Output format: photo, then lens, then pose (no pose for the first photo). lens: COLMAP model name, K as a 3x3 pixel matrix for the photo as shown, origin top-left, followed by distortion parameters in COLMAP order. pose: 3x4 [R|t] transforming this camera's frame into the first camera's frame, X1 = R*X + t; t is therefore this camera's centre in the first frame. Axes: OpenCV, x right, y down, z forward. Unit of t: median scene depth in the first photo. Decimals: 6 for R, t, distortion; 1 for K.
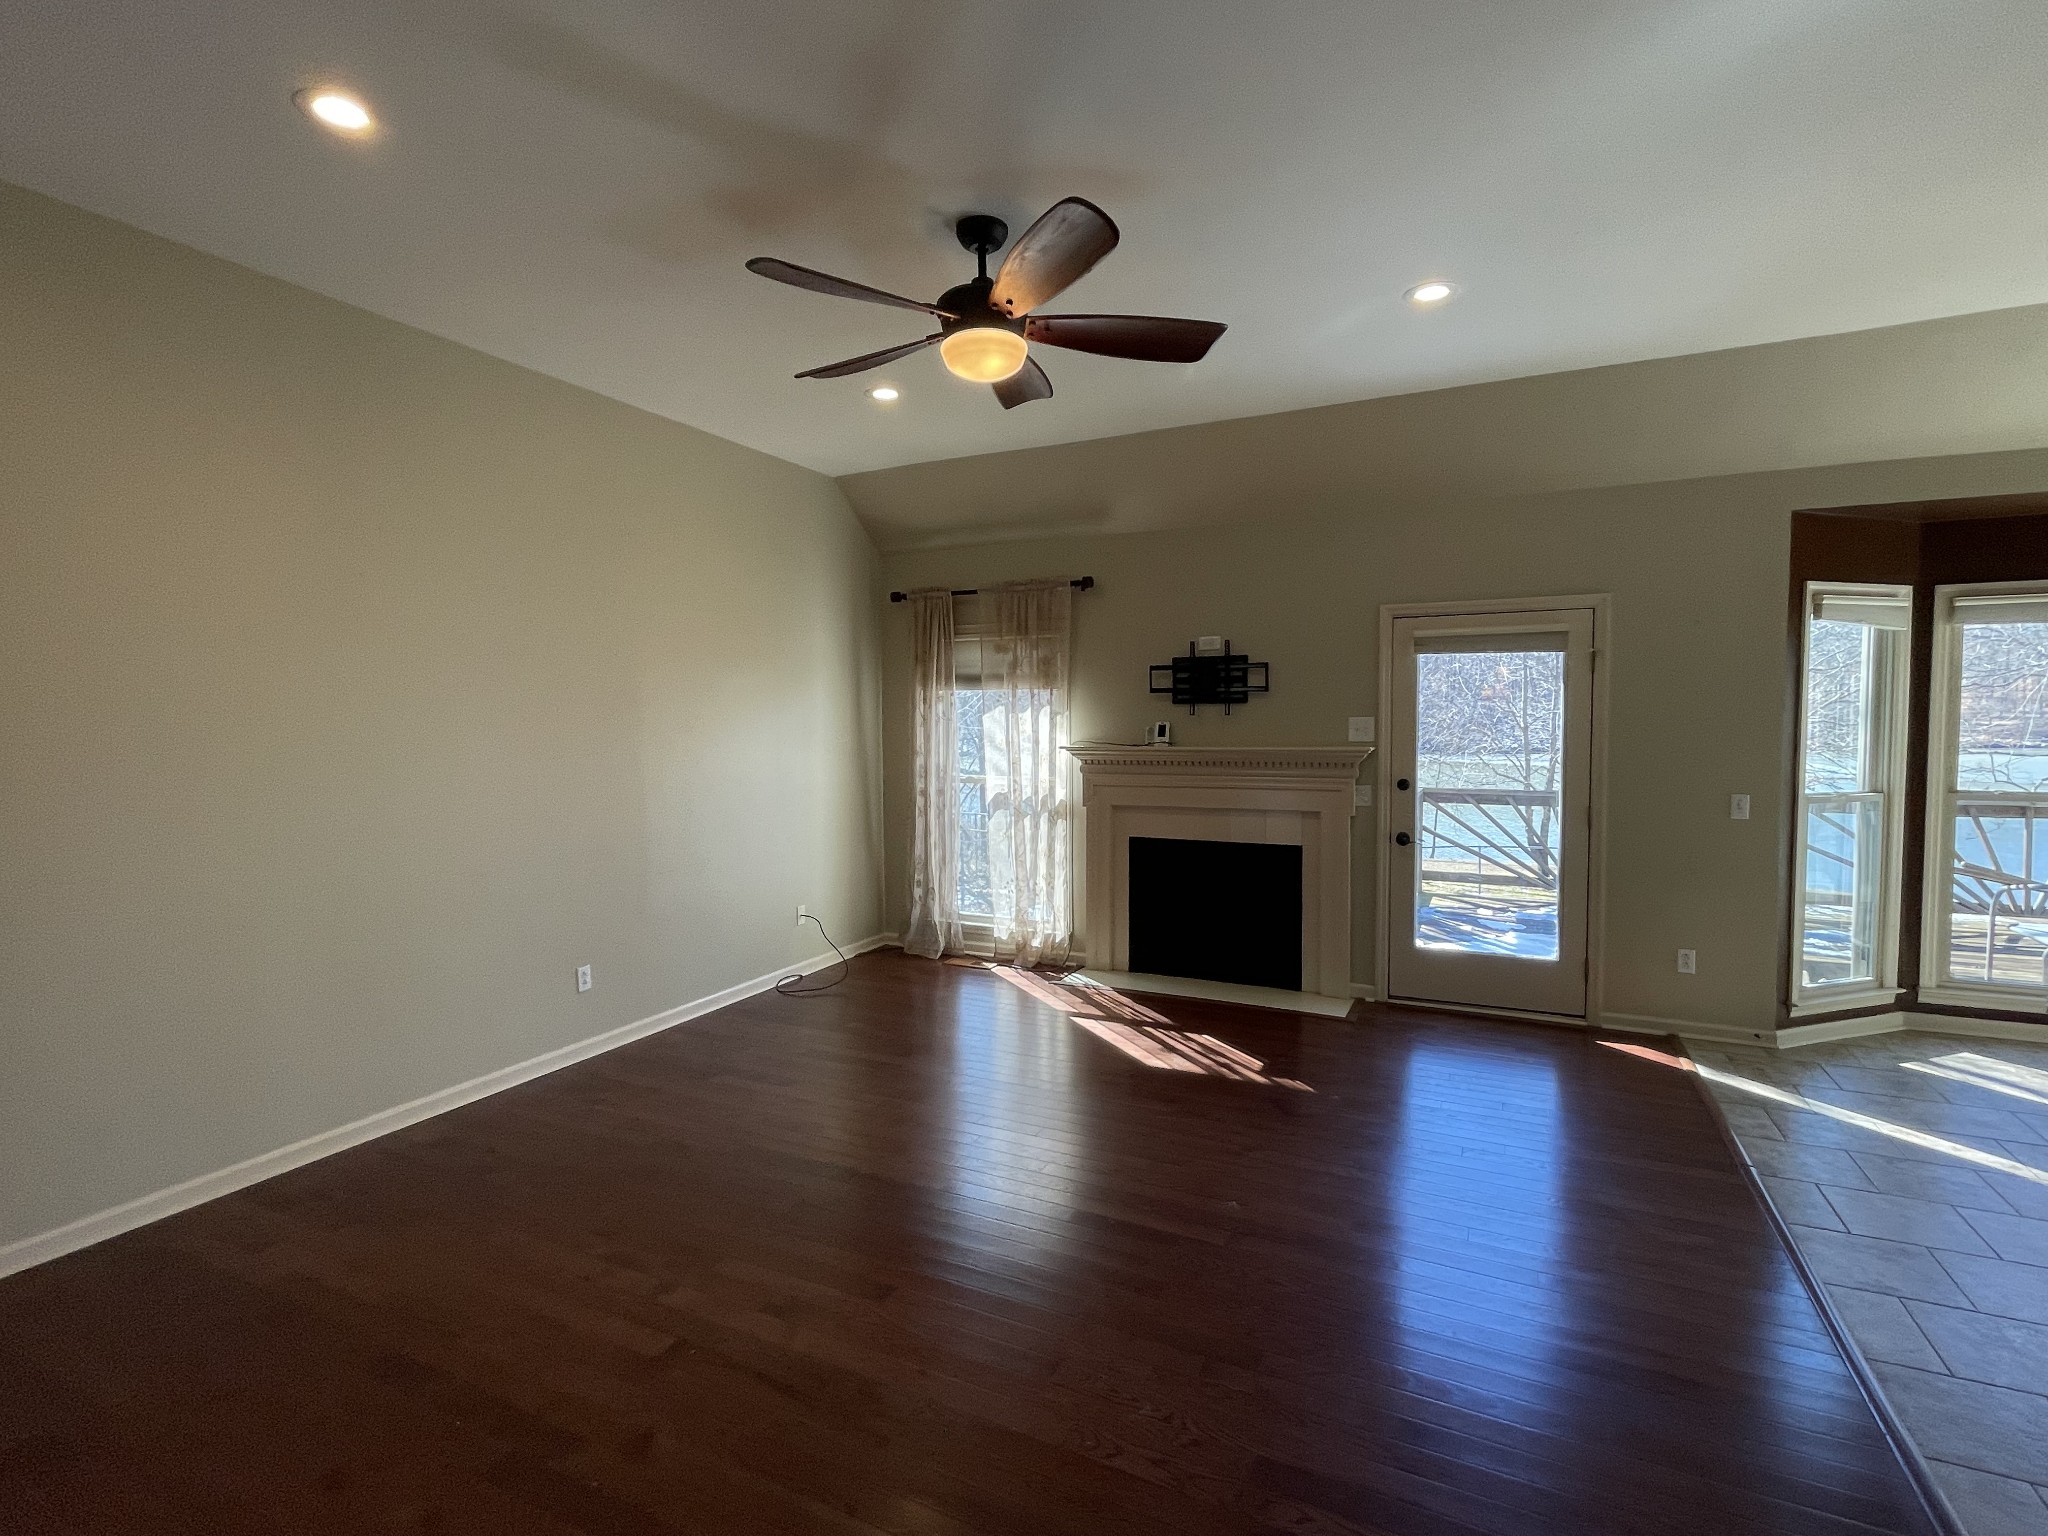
lens RADIAL K [[955.9, 0, 1010.2], [0, 955.9, 768.2], [0, 0, 1]] dist [-0.000113, -0.001659]
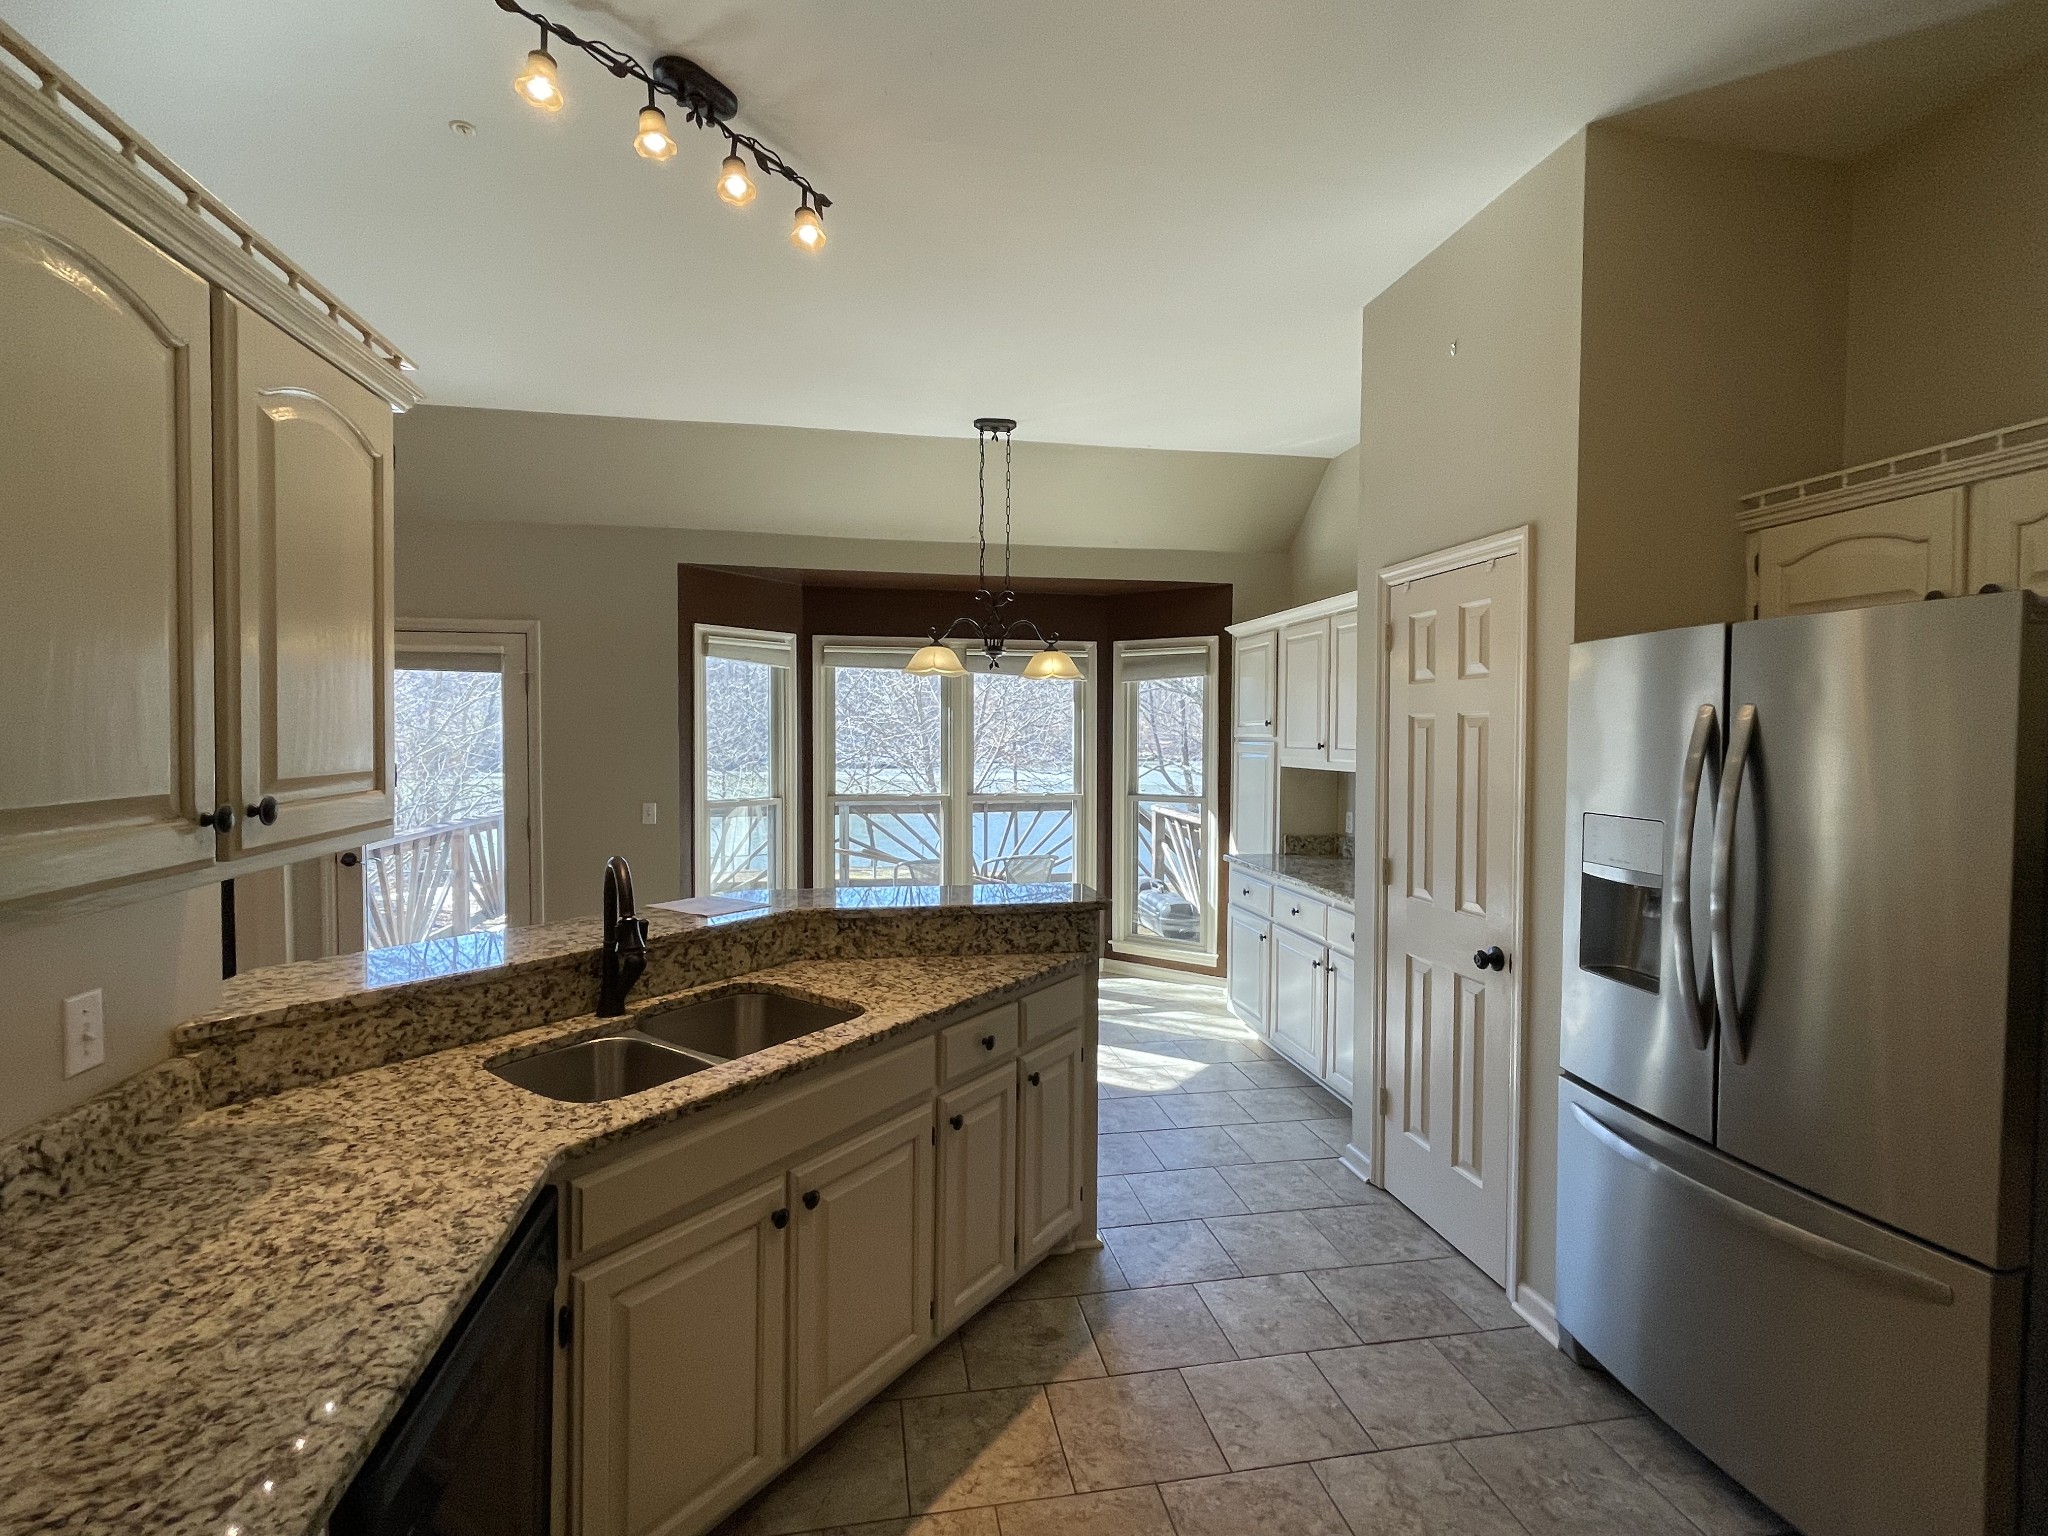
lens RADIAL K [[955.9, 0, 1019.0], [0, 955.9, 764.6], [0, 0, 1]] dist [-0.000113, -0.001659]
pose [[0.801624, -0.008500, 0.597768, 0.373242], [0.020887, 0.999687, -0.013796, 0.005696], [-0.597463, 0.023545, 0.801551, -0.172288]]
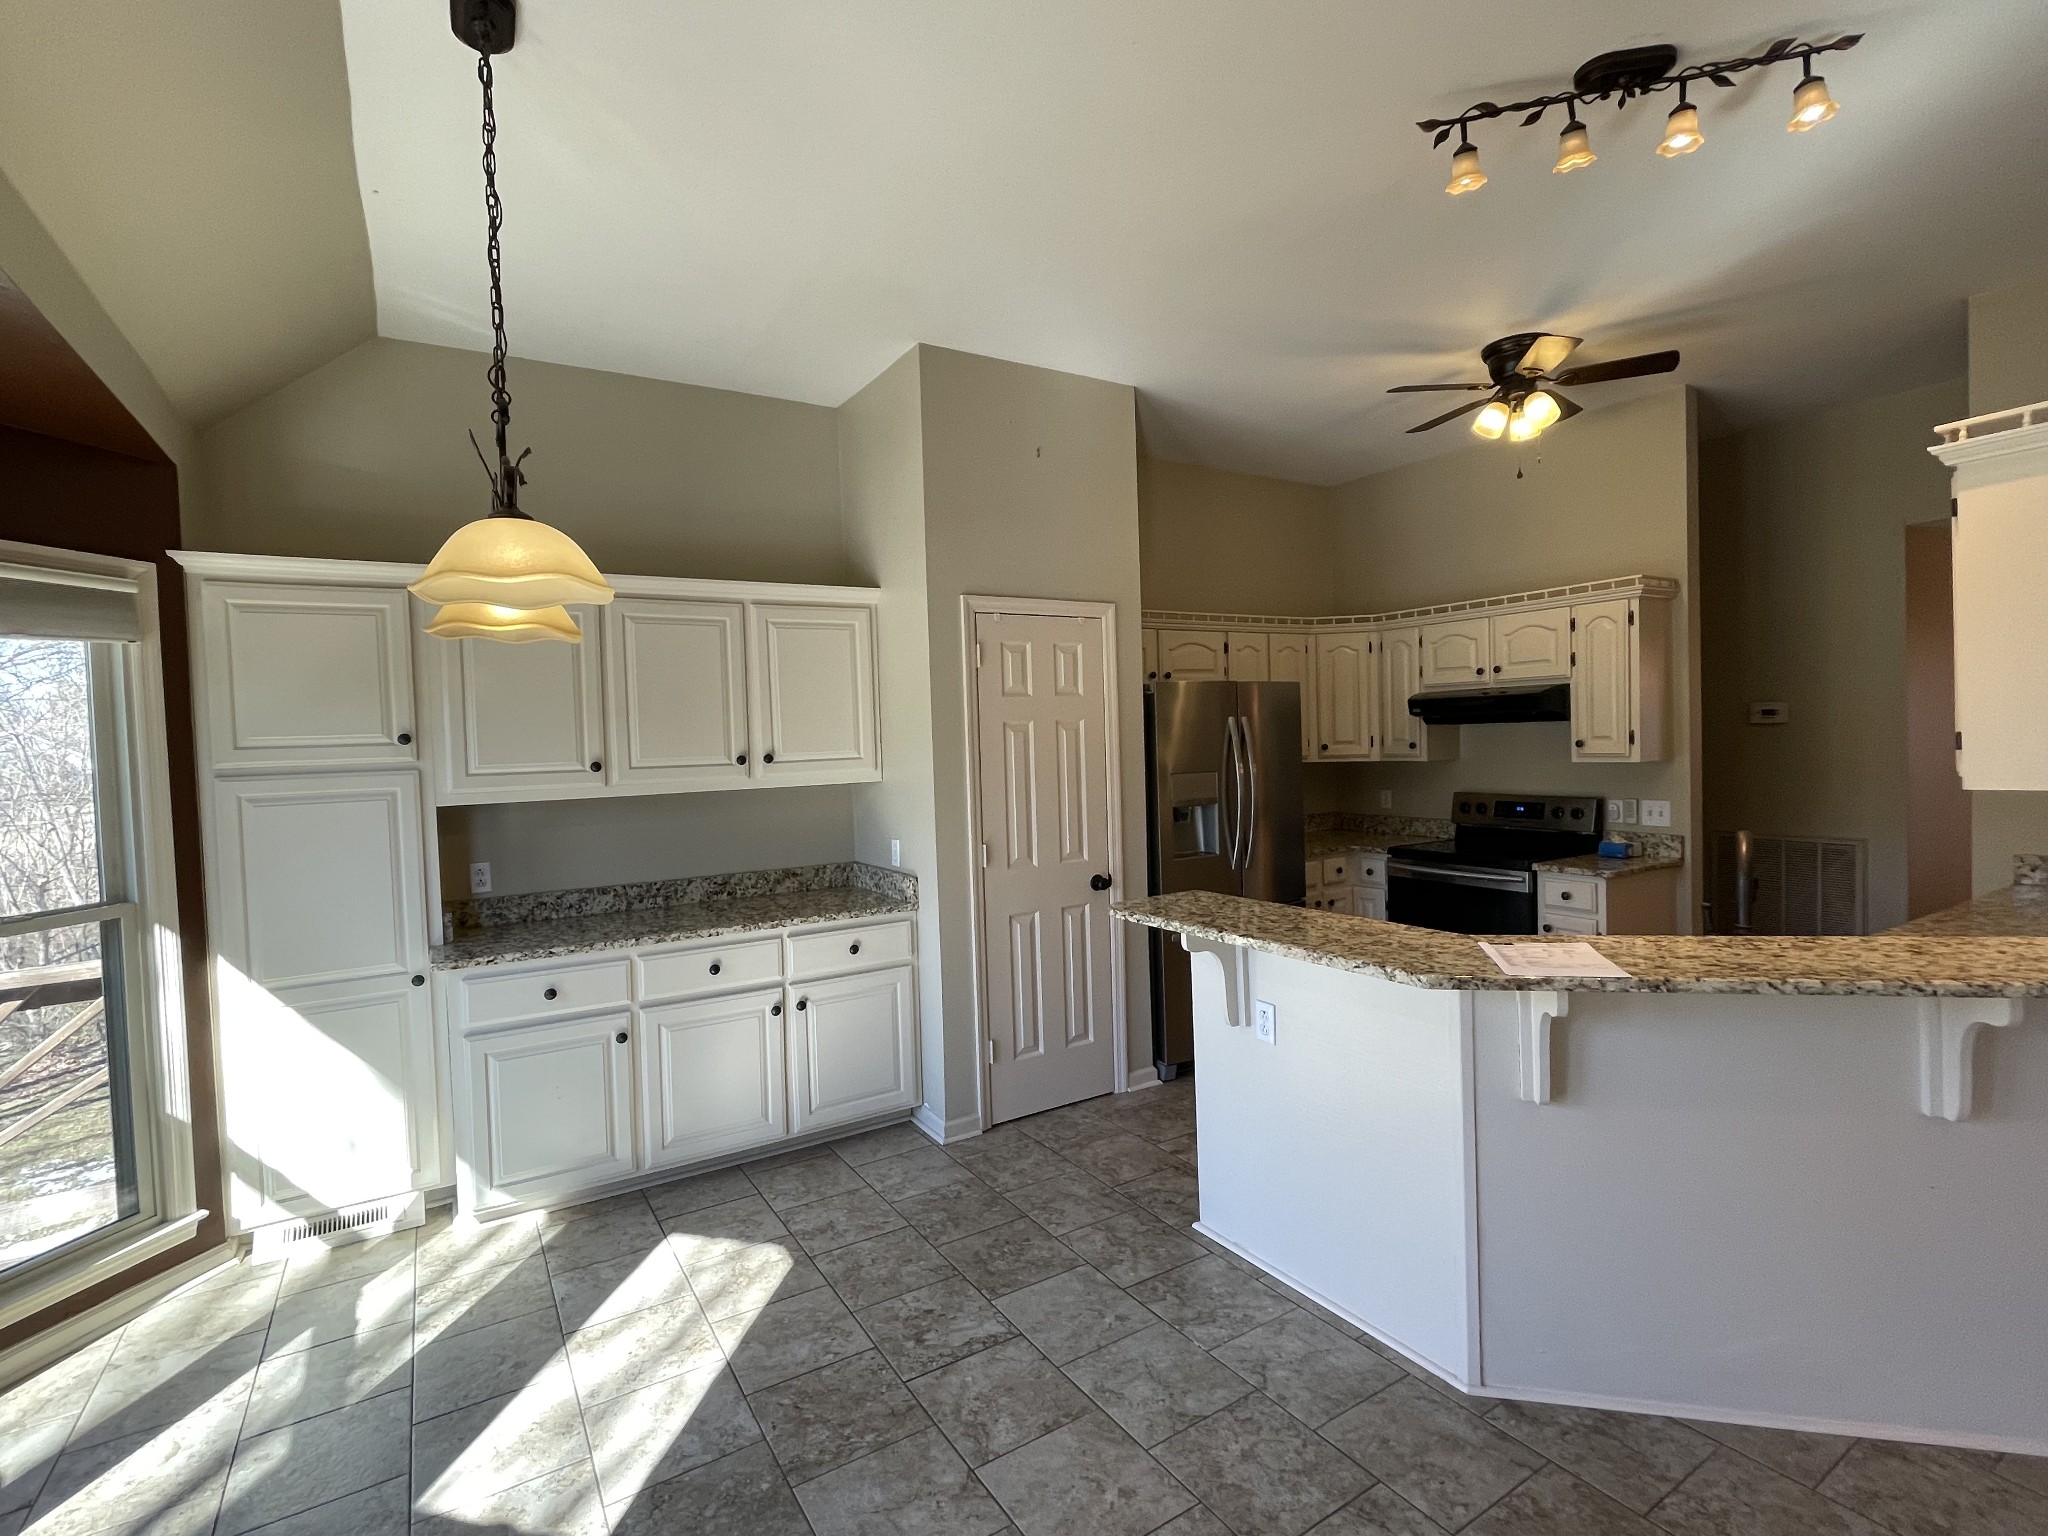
lens RADIAL K [[955.9, 0, 1023.9], [0, 955.9, 761.2], [0, 0, 1]] dist [-0.000113, -0.001659]
pose [[-0.847673, 0.019761, 0.530151, 0.524457], [0.065466, 0.995565, 0.067565, -0.048332], [-0.526464, 0.091980, -0.845207, 0.794858]]
